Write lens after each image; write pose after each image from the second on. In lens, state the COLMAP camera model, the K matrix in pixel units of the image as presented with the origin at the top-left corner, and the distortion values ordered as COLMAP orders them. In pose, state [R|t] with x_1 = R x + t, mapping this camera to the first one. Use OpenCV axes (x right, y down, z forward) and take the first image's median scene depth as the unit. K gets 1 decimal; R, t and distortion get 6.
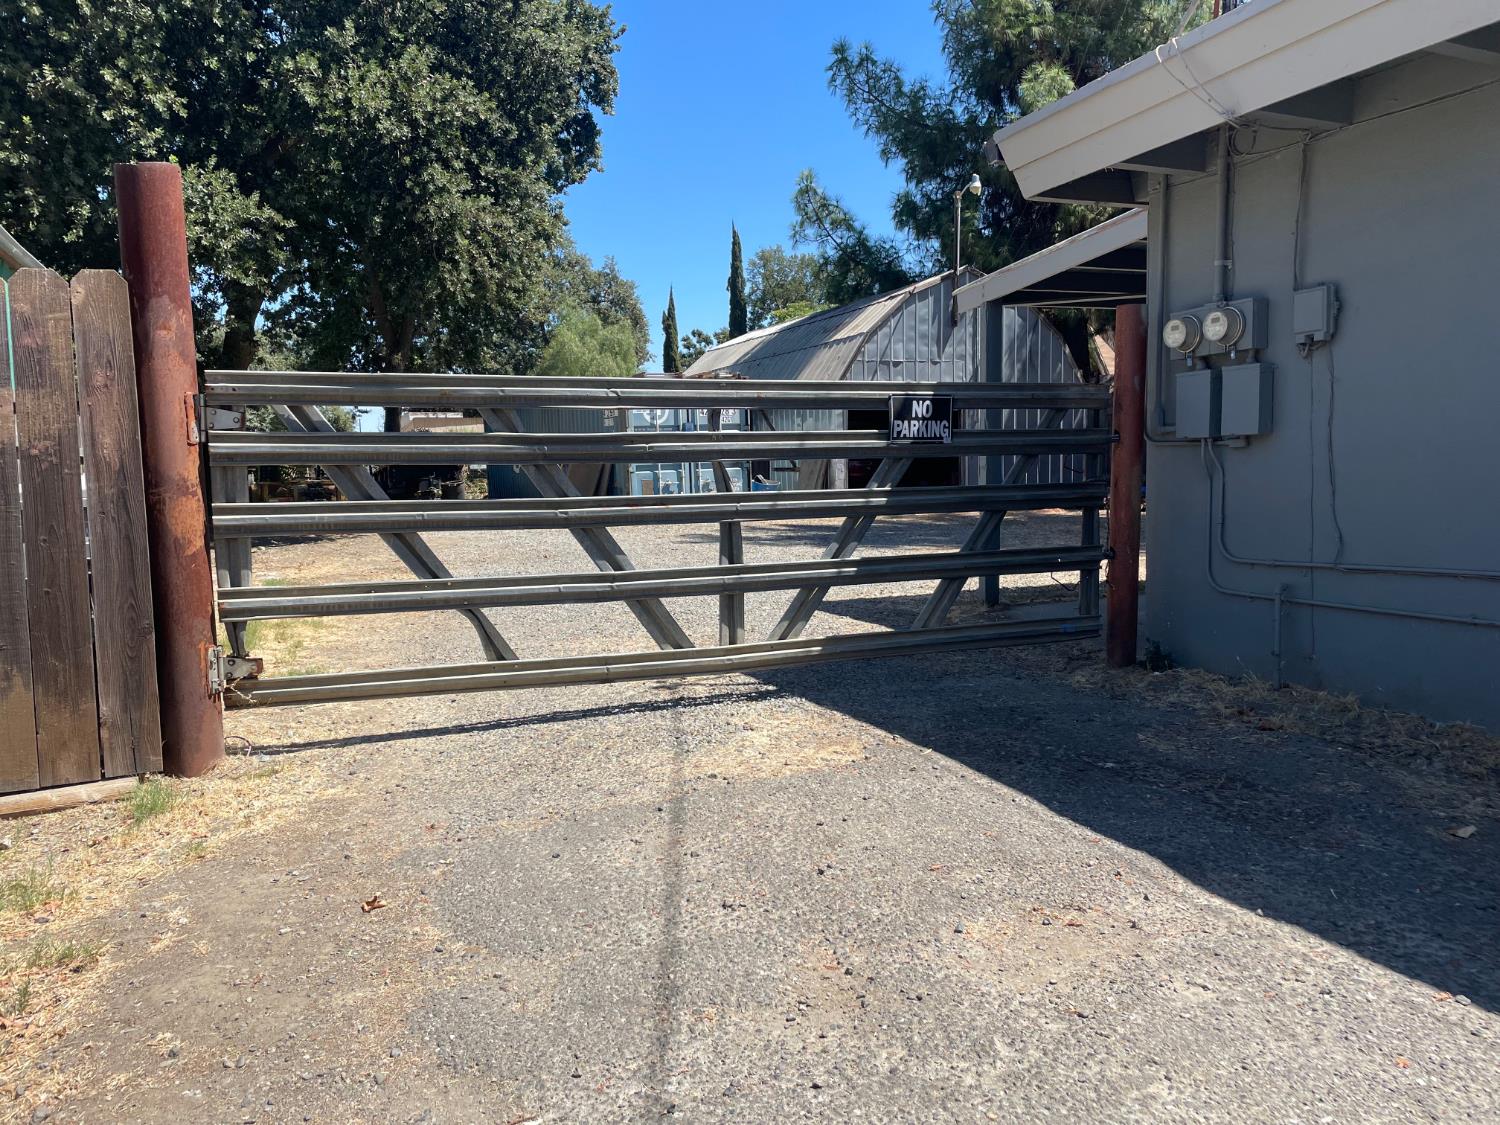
lens RADIAL K [[1117.2, 0, 750.0], [0, 1117.2, 562.5], [0, 0, 1]] dist [0.038641, -0.005432]
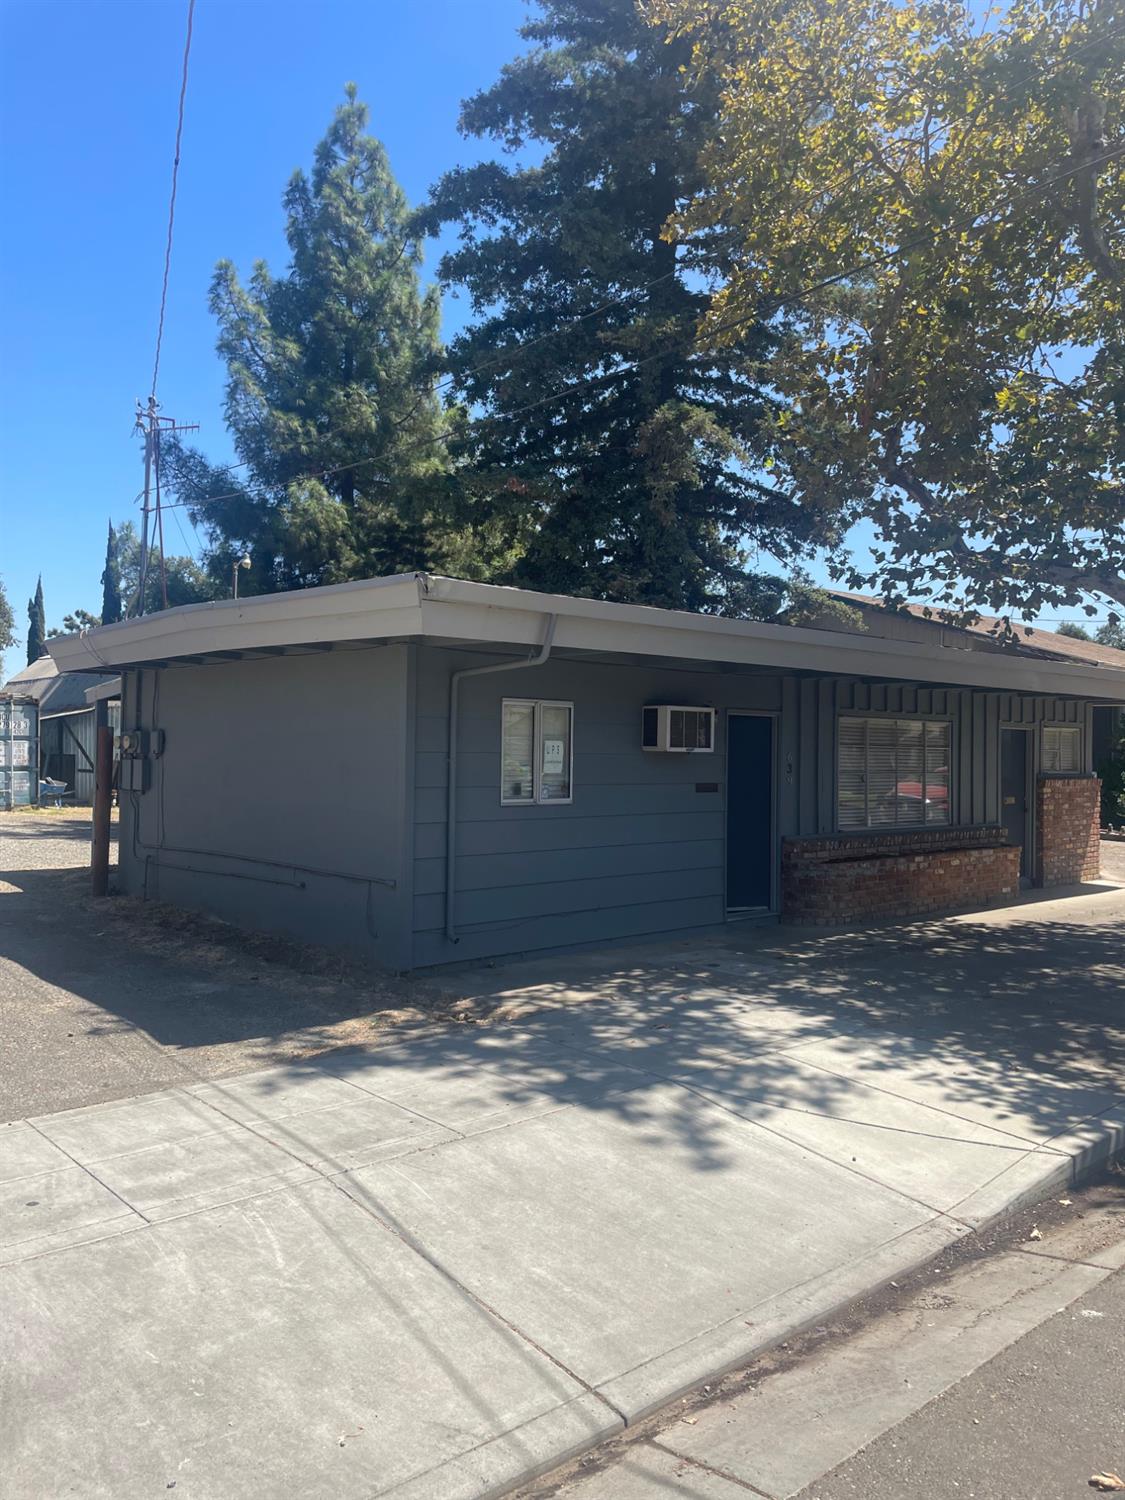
lens RADIAL K [[1117.2, 0, 563.6], [0, 1117.2, 741.8], [0, 0, 1]] dist [0.038641, -0.005432]
pose [[0.938759, 0.035965, 0.342692, 0.097284], [-0.002190, 0.995141, -0.098438, 0.002738], [-0.344567, 0.091659, 0.934276, -0.303218]]
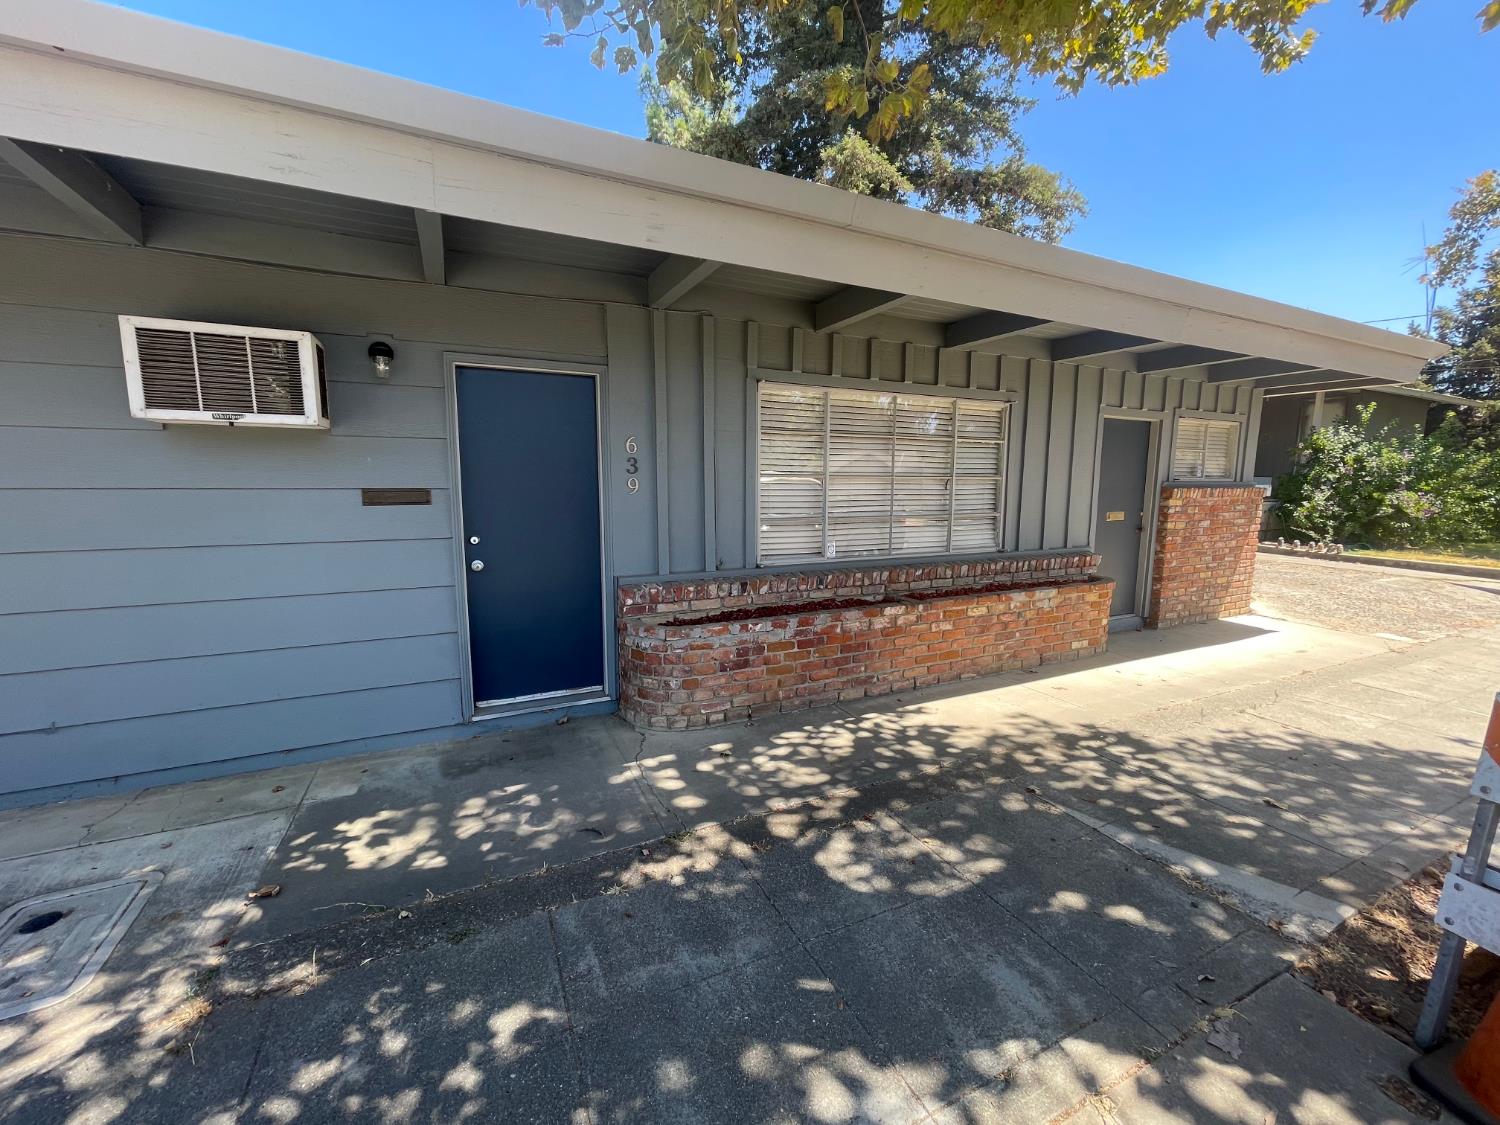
lens RADIAL K [[604.8, 0, 750.0], [0, 604.8, 562.5], [0, 0, 1]] dist [0.001881, -0.006618]
pose [[0.997329, 0.016539, 0.071144, 1.155015], [-0.019938, 0.998680, 0.047336, -0.070144], [-0.070268, -0.048628, 0.996342, 0.681215]]
